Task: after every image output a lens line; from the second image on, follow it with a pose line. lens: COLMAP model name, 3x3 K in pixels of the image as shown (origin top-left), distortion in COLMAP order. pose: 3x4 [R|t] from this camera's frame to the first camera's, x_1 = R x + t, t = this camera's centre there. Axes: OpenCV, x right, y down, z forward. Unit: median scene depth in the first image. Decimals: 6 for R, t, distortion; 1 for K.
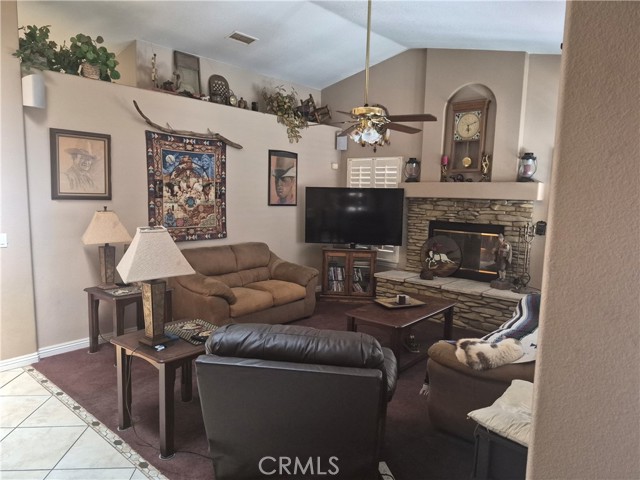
lens RADIAL K [[443.9, 0, 321.7], [0, 443.9, 245.2], [0, 0, 1]] dist [0.058579, -0.070509]
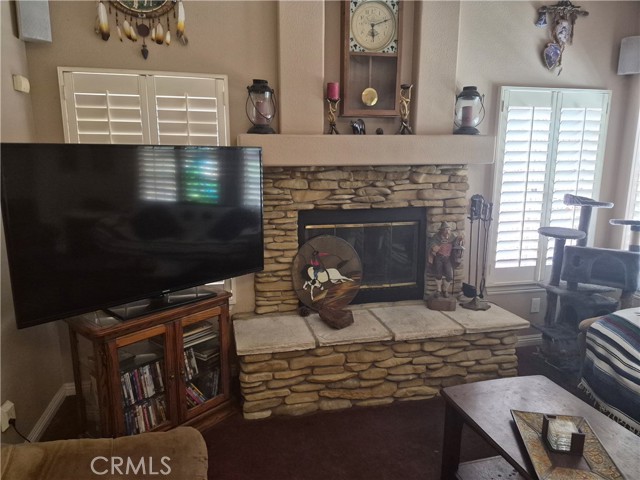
lens RADIAL K [[443.9, 0, 323.9], [0, 443.9, 238.1], [0, 0, 1]] dist [0.058579, -0.070509]
pose [[0.575731, -0.169499, 0.799877, -0.161822], [0.111323, 0.985417, 0.128689, -0.088777], [-0.810025, 0.014954, 0.586204, 0.693590]]
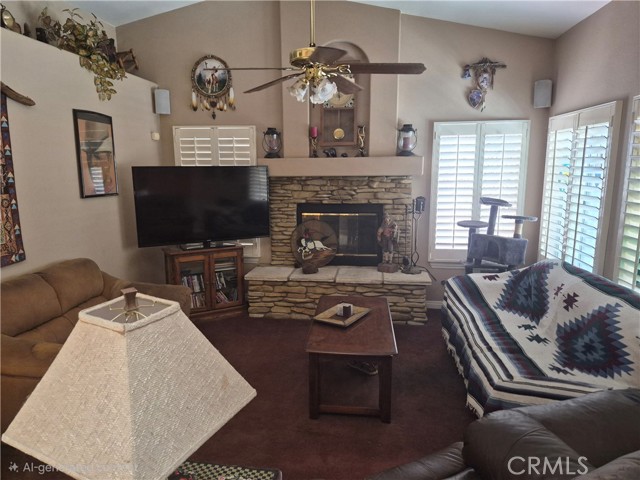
lens RADIAL K [[443.9, 0, 324.8], [0, 443.9, 244.2], [0, 0, 1]] dist [0.058579, -0.070509]
pose [[0.824917, -0.125377, 0.551174, -0.195334], [0.092839, 0.991901, 0.086682, -0.047875], [-0.557577, -0.020335, 0.829876, 0.273998]]
